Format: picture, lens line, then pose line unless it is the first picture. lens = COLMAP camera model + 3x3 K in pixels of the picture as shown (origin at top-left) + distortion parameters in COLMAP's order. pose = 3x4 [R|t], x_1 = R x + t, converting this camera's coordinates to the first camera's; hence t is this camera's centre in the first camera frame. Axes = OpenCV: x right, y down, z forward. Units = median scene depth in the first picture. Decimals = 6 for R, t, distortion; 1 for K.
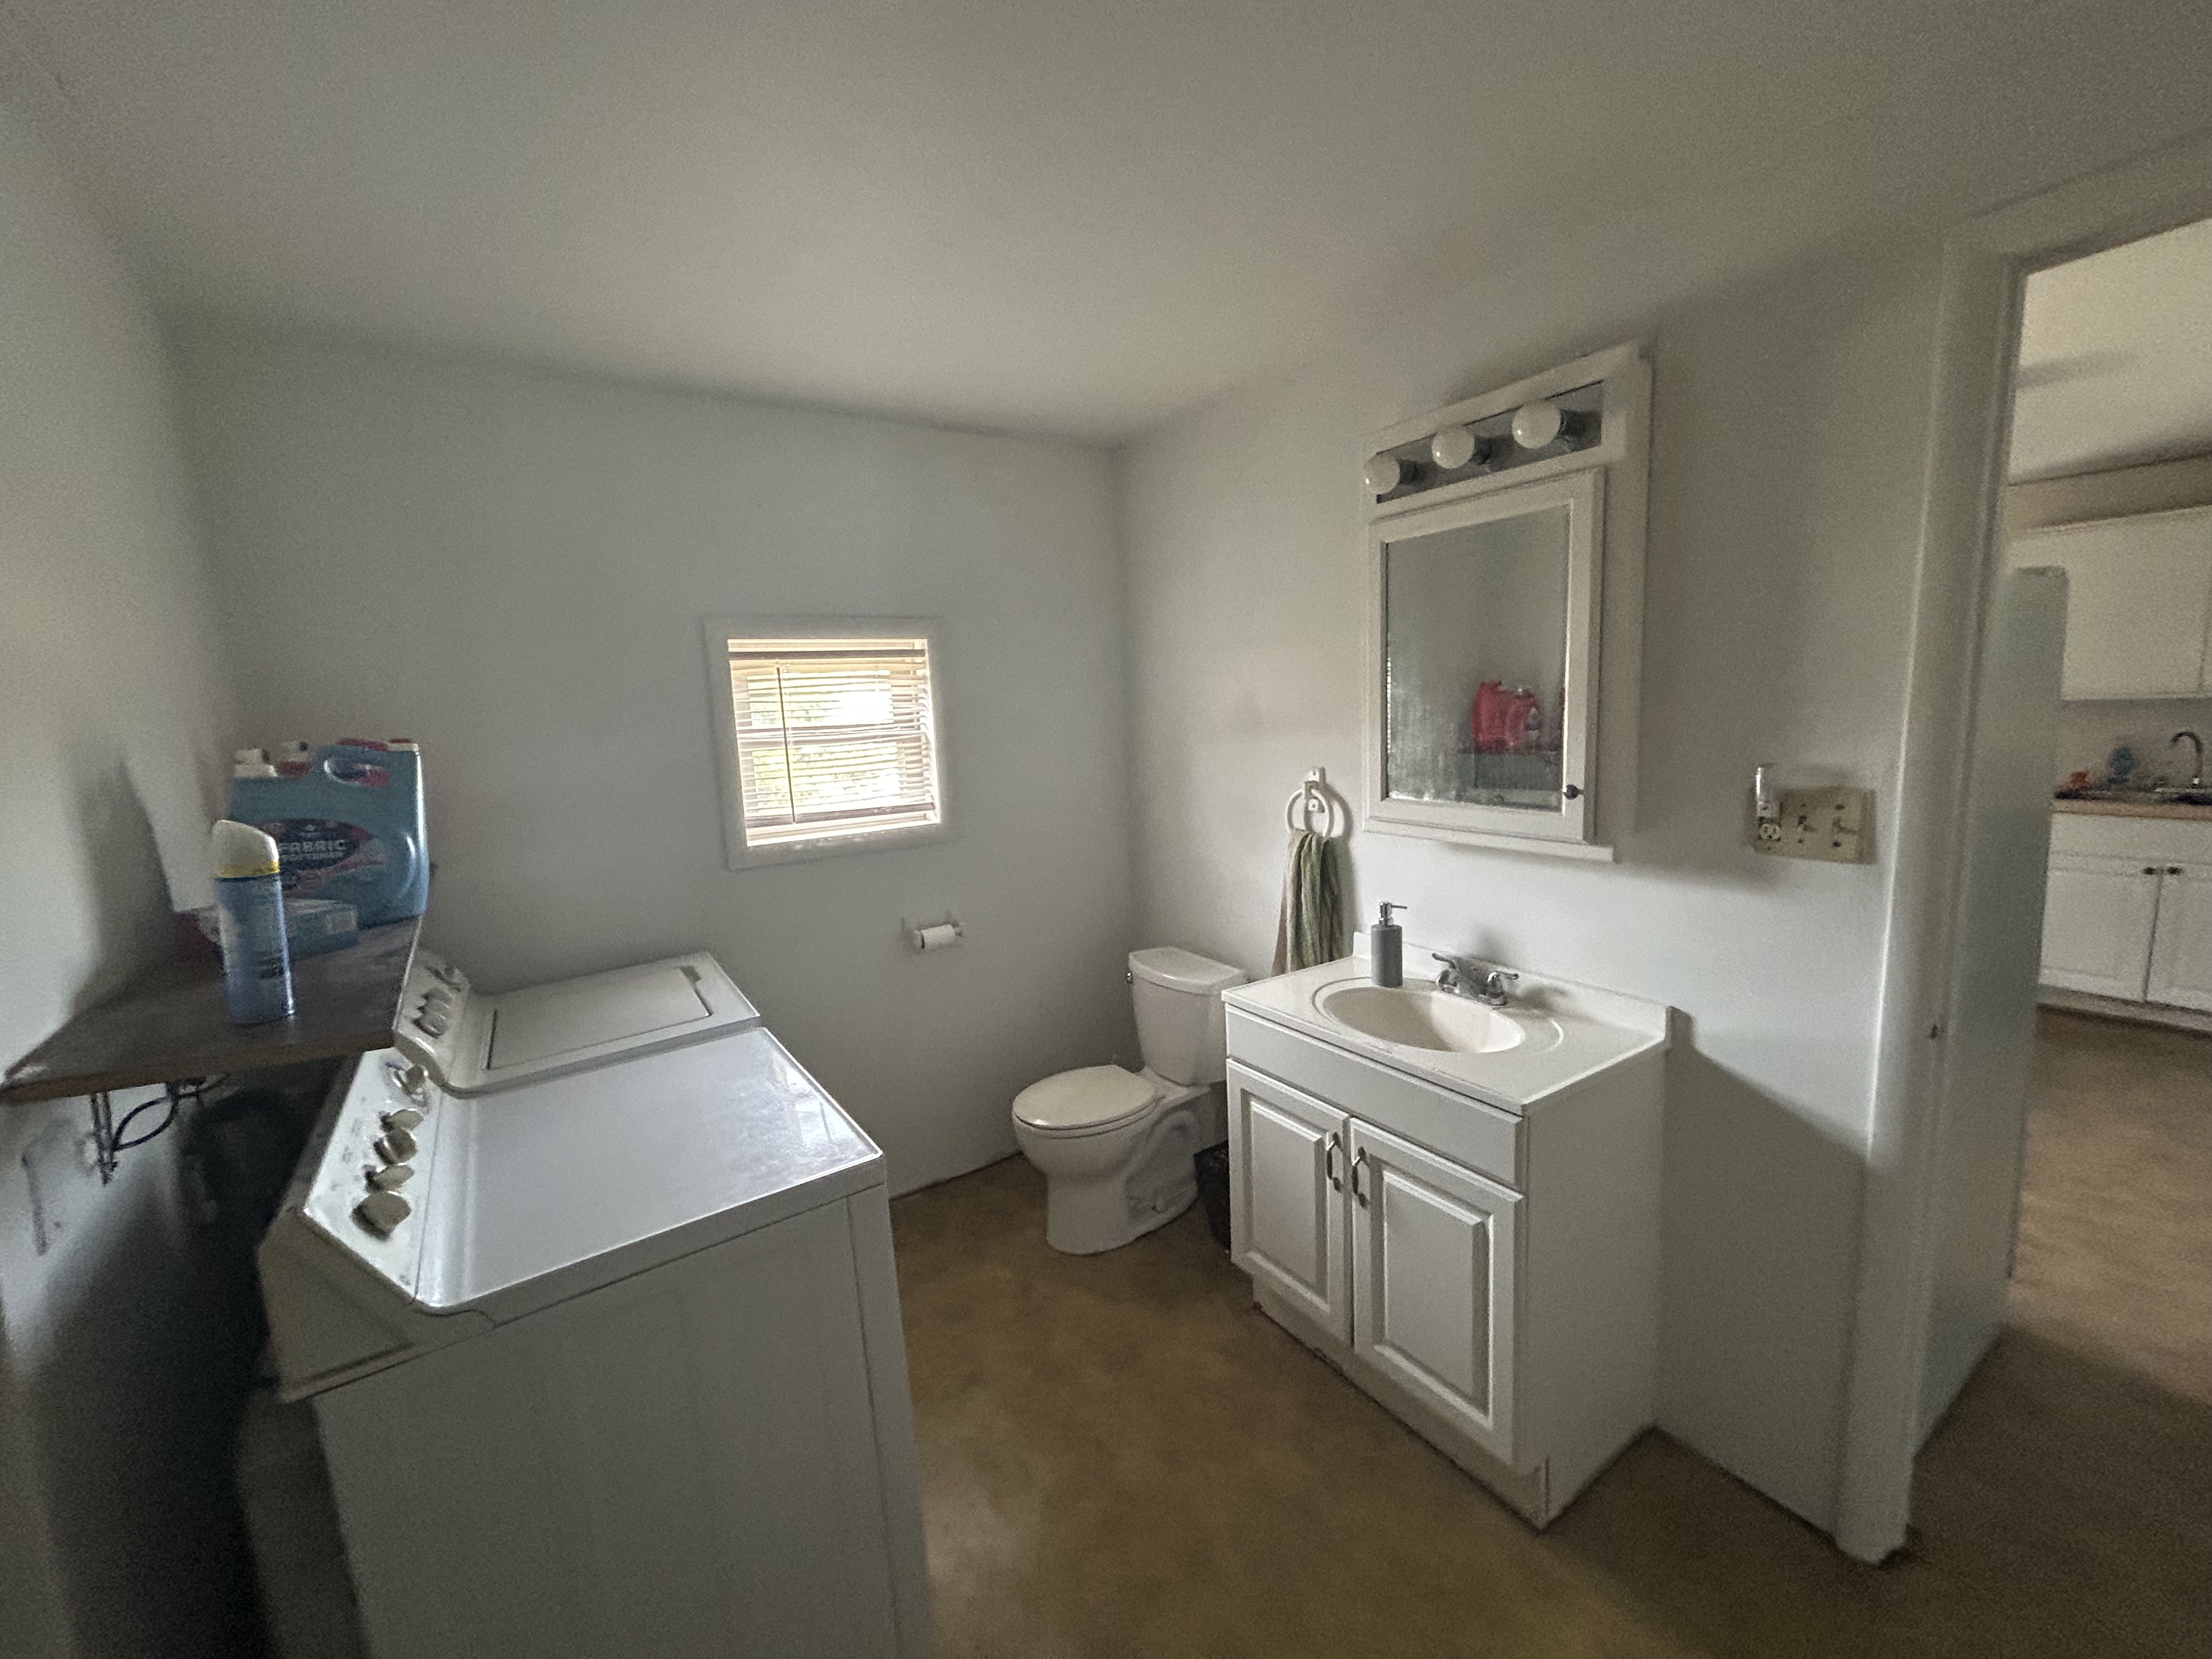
lens RADIAL K [[891.2, 0, 1111.7], [0, 891.2, 825.9], [0, 0, 1]] dist [-0.013424, -0.000017]
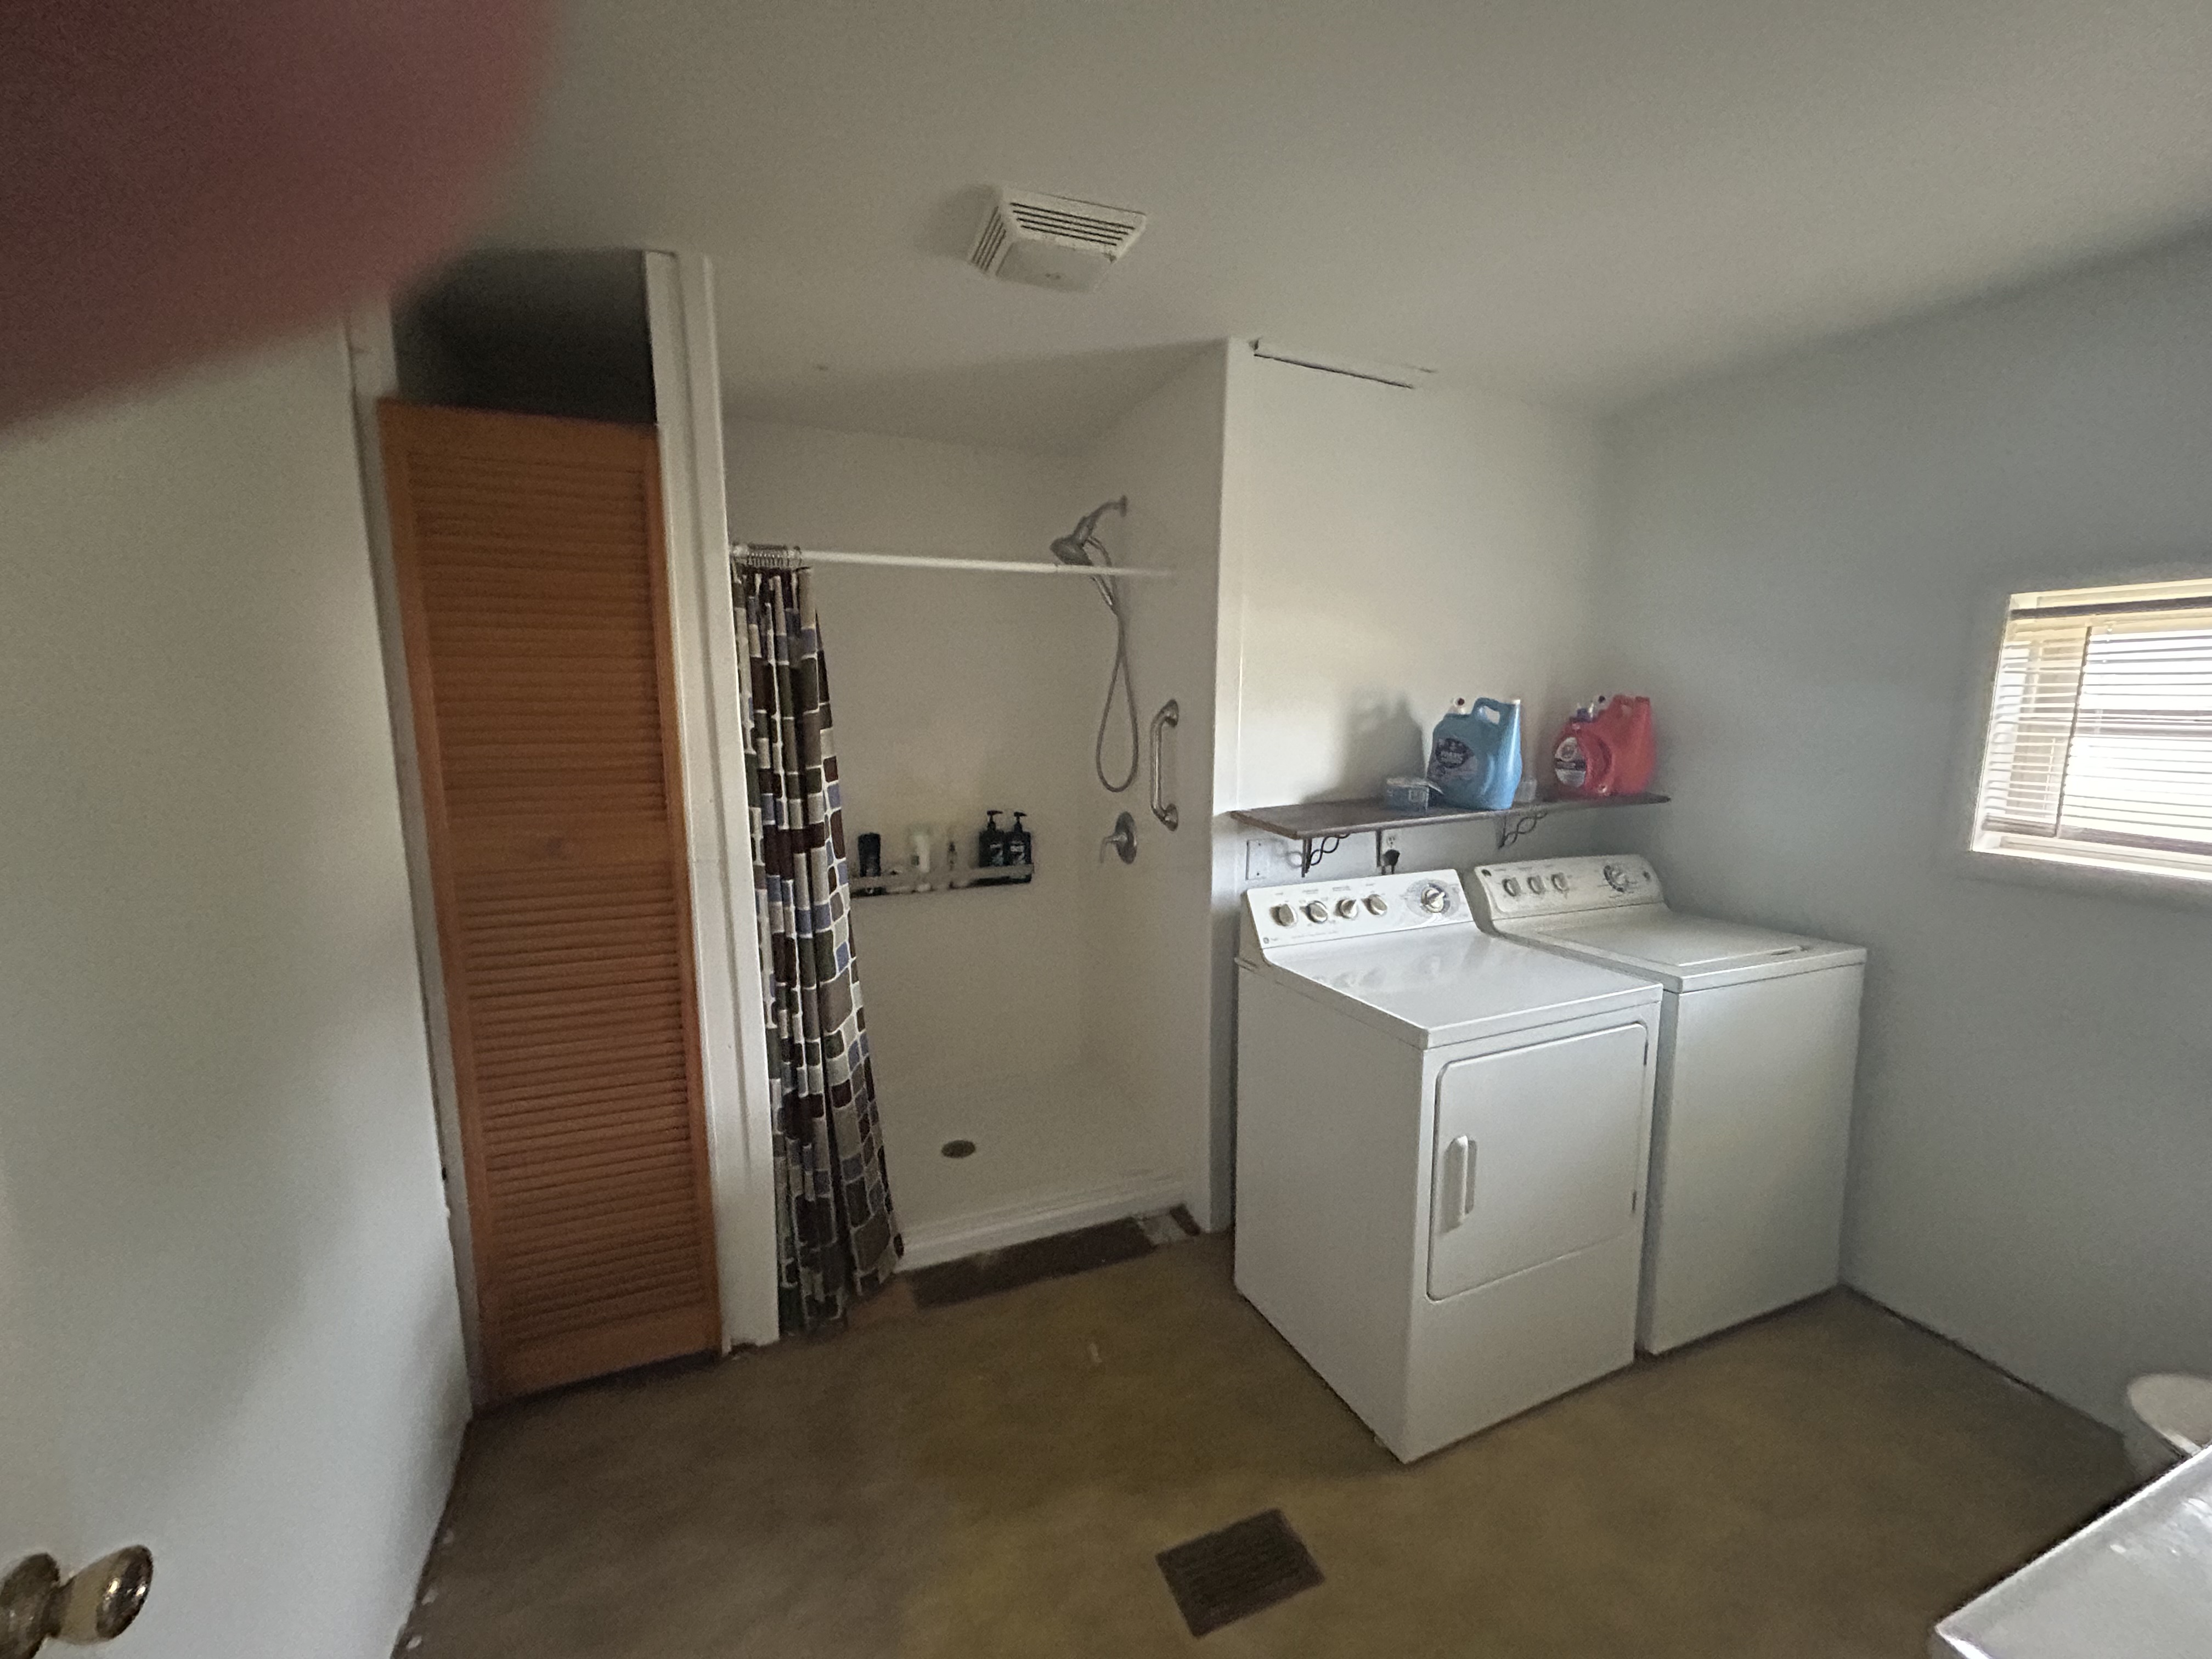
lens RADIAL K [[891.2, 0, 1111.7], [0, 891.2, 825.9], [0, 0, 1]] dist [-0.013424, -0.000017]
pose [[-0.211240, 0.183554, -0.960045, 0.711914], [-0.122350, 0.969518, 0.212286, -0.098583], [0.969746, 0.162305, -0.182343, 0.511631]]
